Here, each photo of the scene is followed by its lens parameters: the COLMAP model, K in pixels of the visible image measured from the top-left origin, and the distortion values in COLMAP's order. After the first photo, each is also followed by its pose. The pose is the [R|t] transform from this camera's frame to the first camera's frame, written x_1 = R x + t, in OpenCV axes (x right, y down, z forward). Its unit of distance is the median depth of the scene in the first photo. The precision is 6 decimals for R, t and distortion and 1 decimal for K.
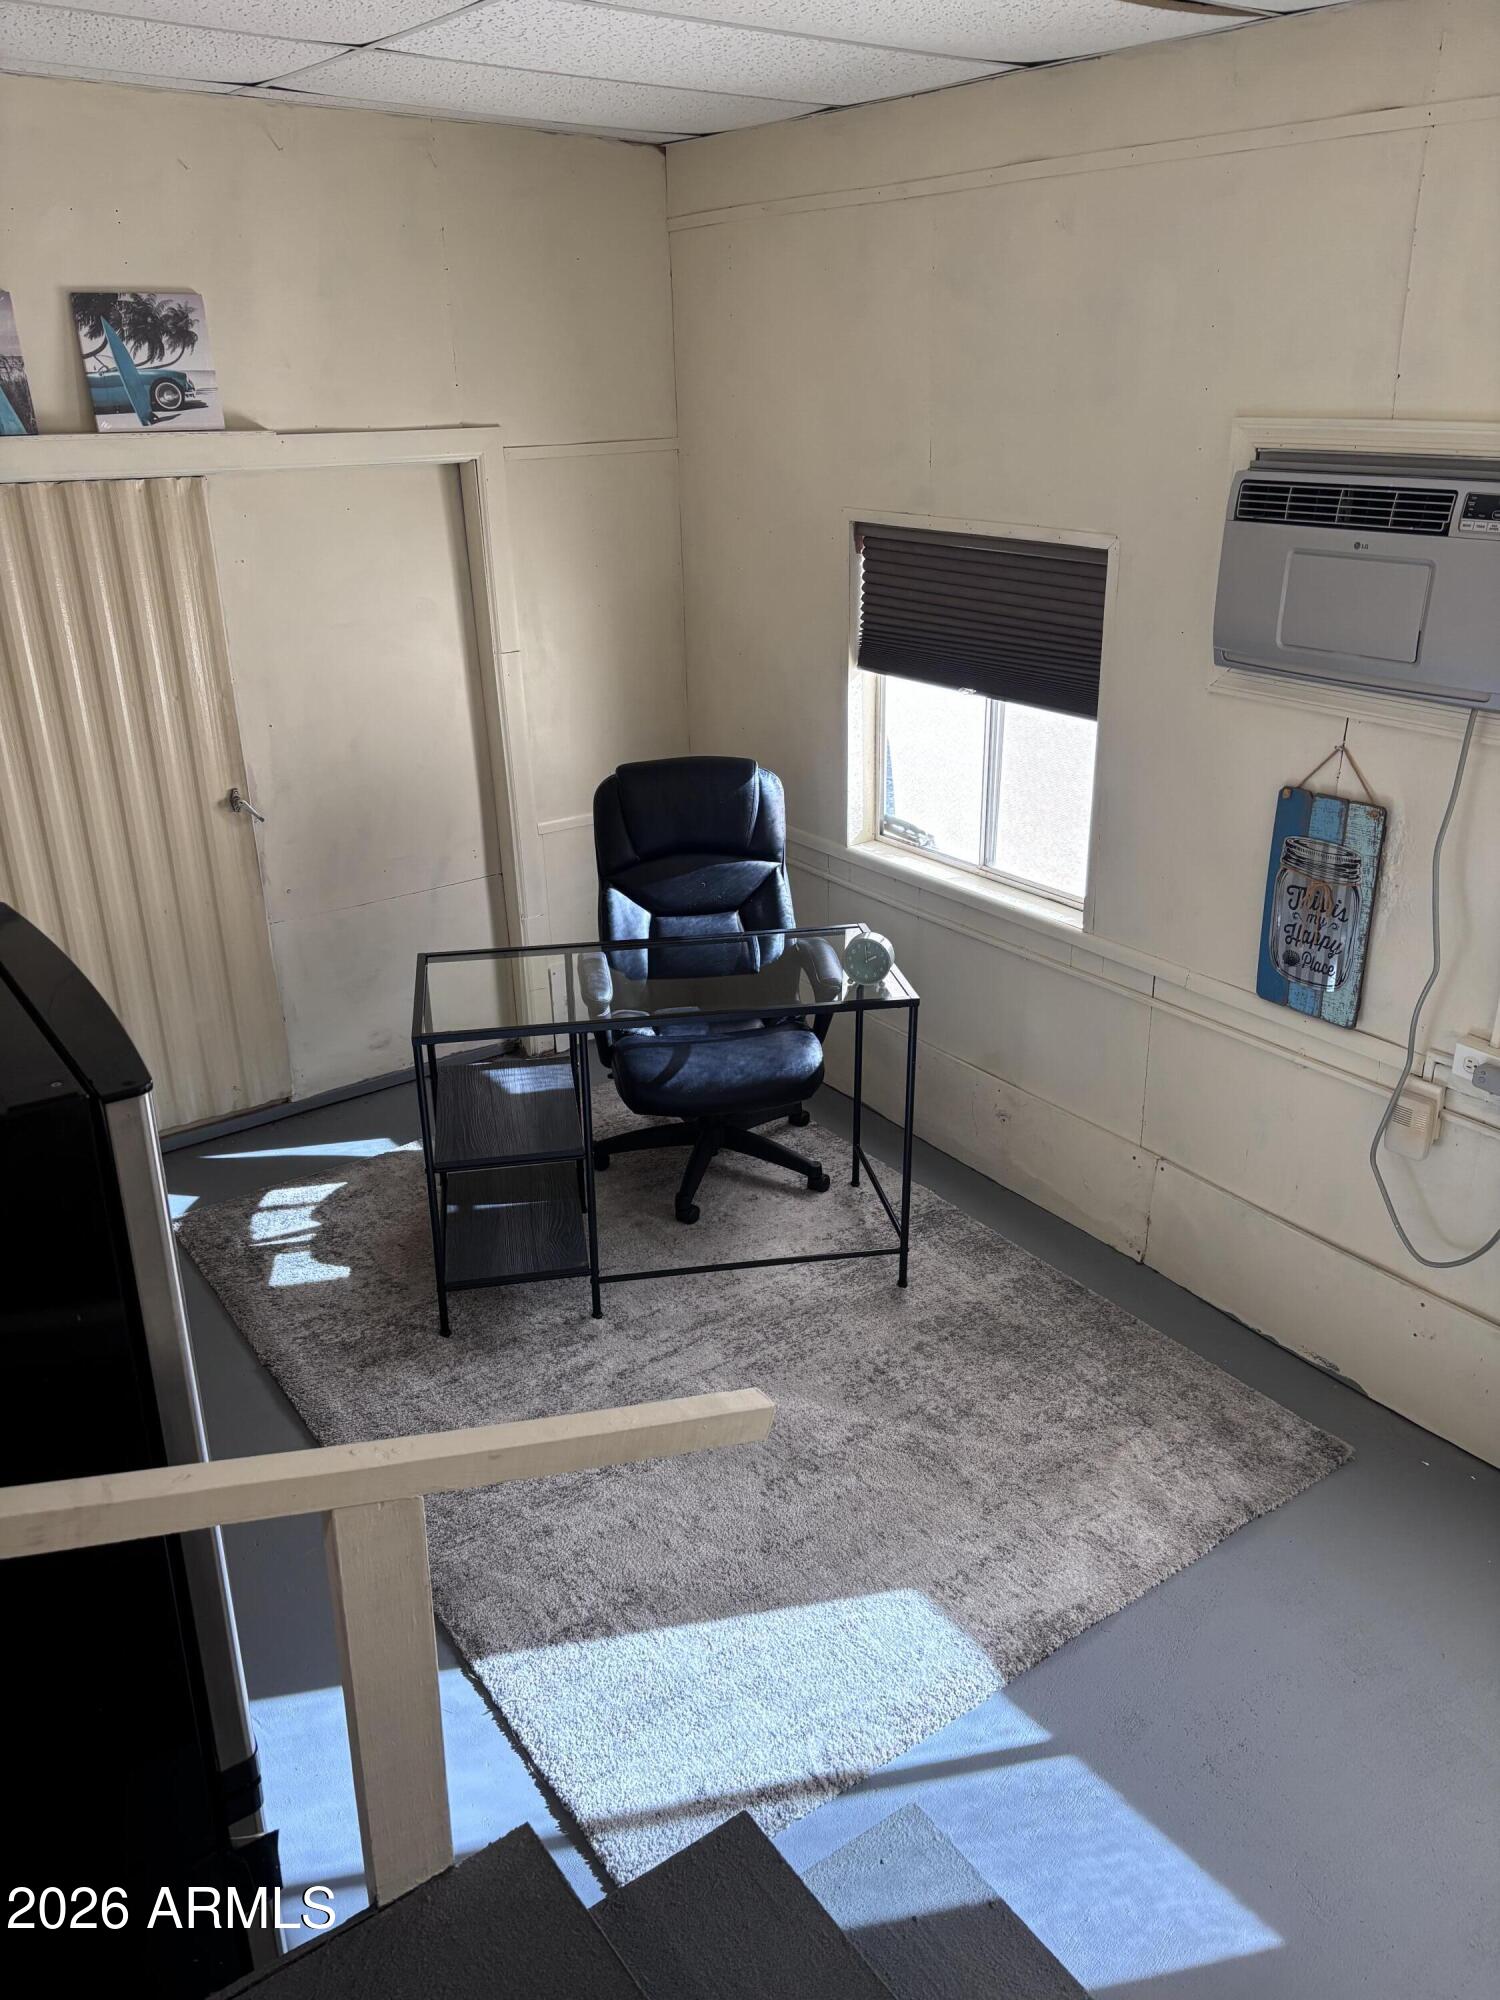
lens RADIAL K [[1522.7, 0, 750.0], [0, 1522.7, 1000.0], [0, 0, 1]] dist [0.122736, -0.164609]
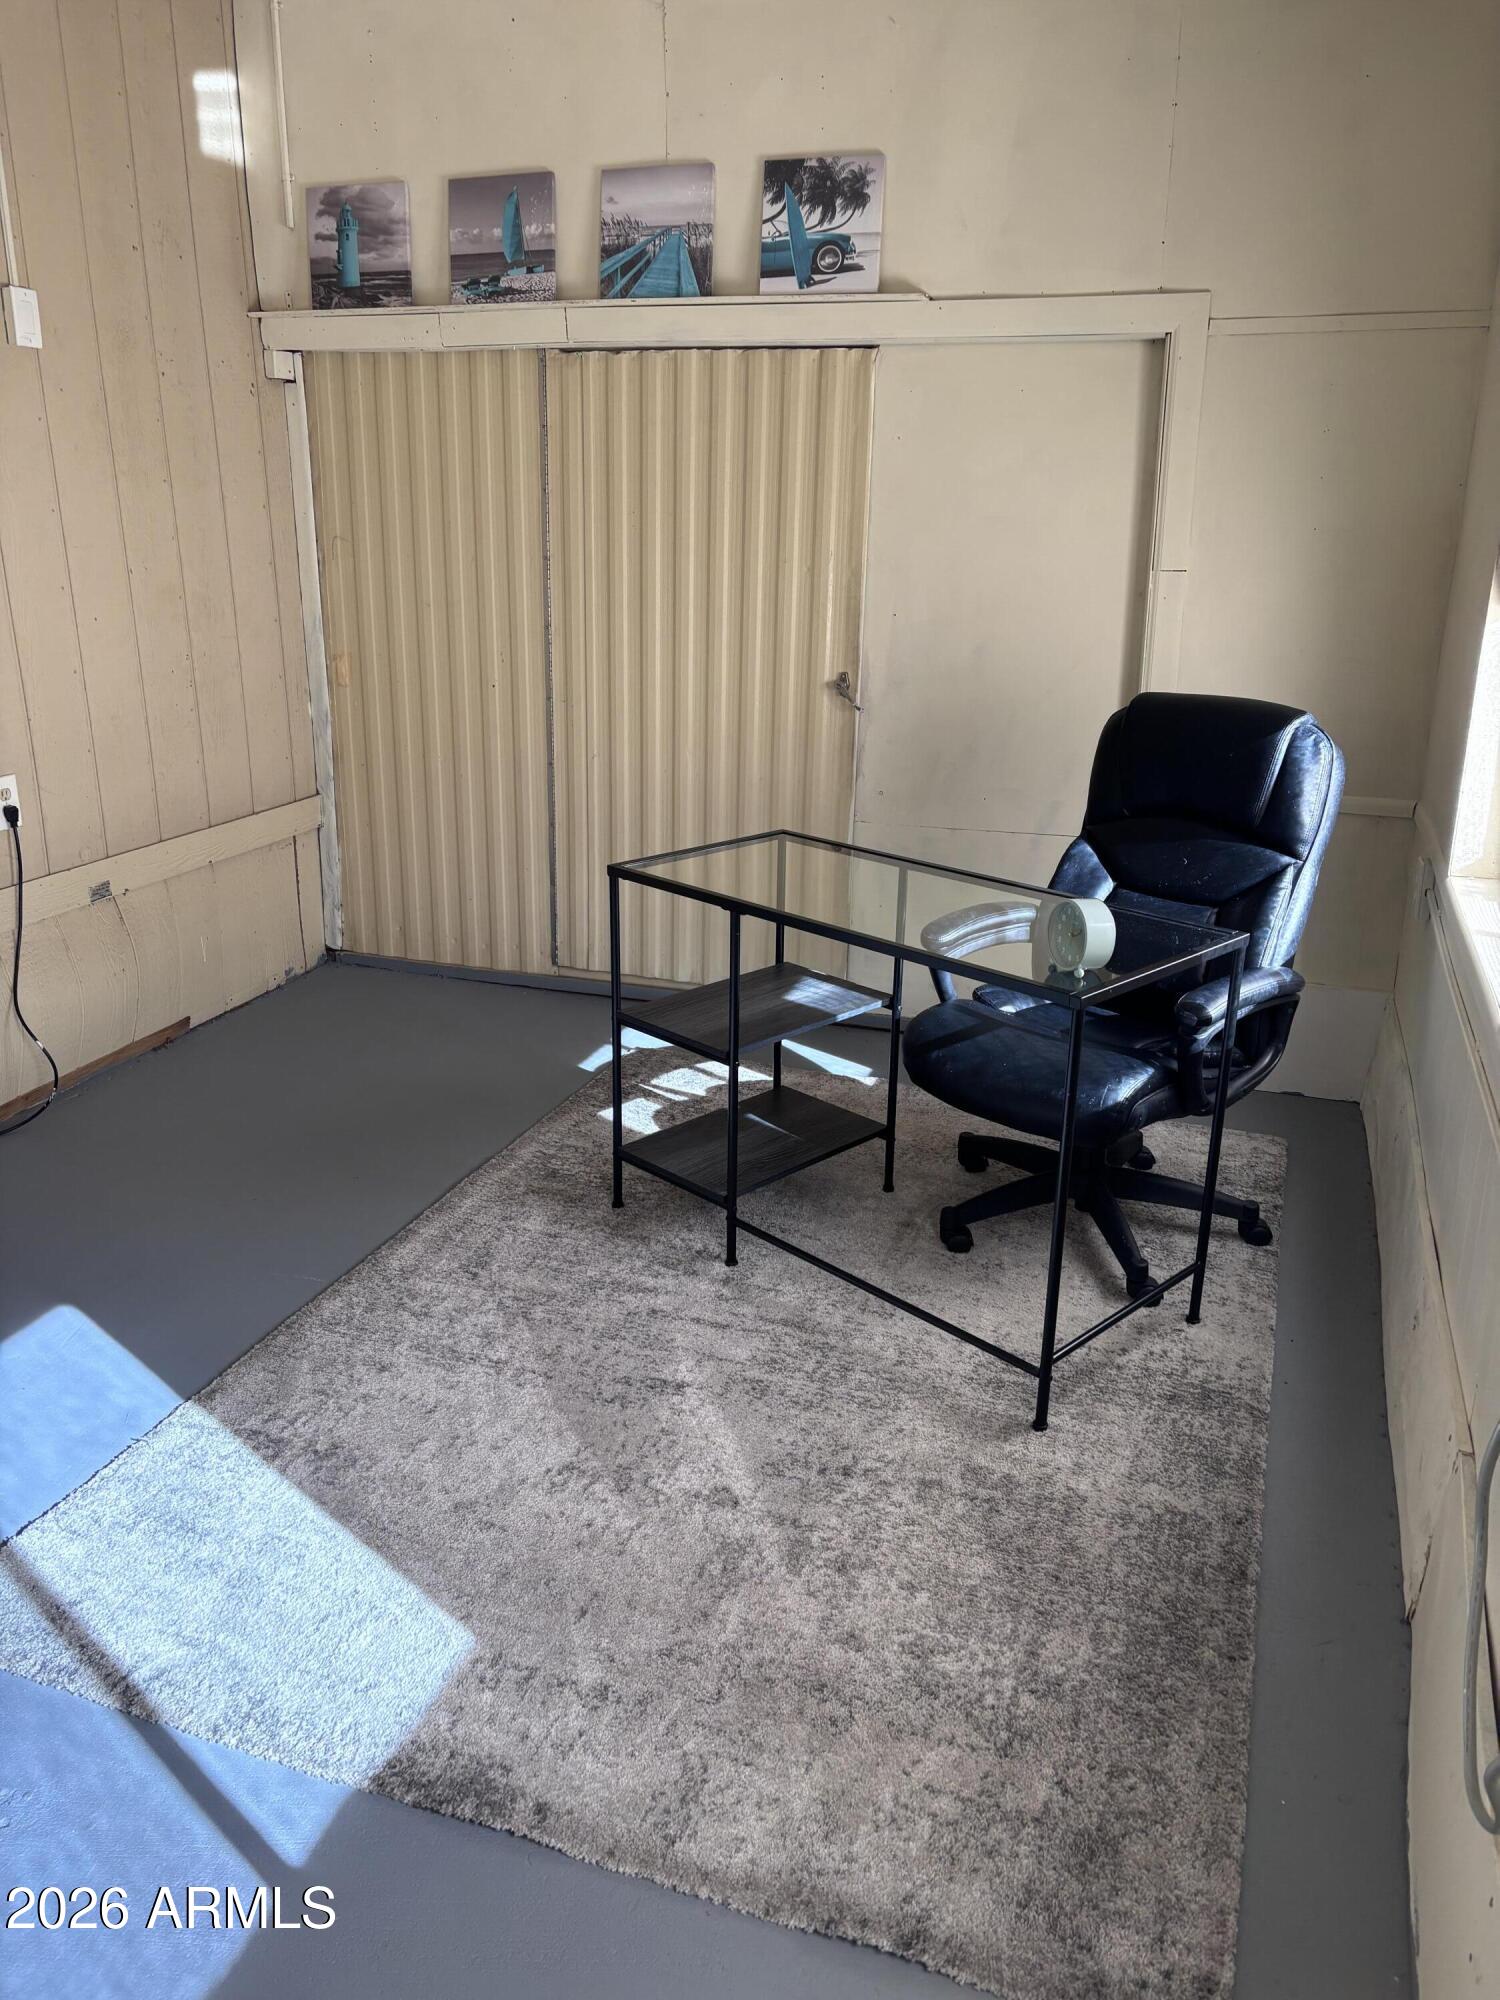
lens RADIAL K [[1490.7, 0, 750.0], [0, 1490.7, 1000.0], [0, 0, 1]] dist [0.054546, -0.084179]
pose [[0.571722, 0.283106, -0.770055, 0.488891], [-0.332802, 0.937918, 0.097733, -0.014781], [0.749917, 0.200400, 0.630447, 0.444445]]
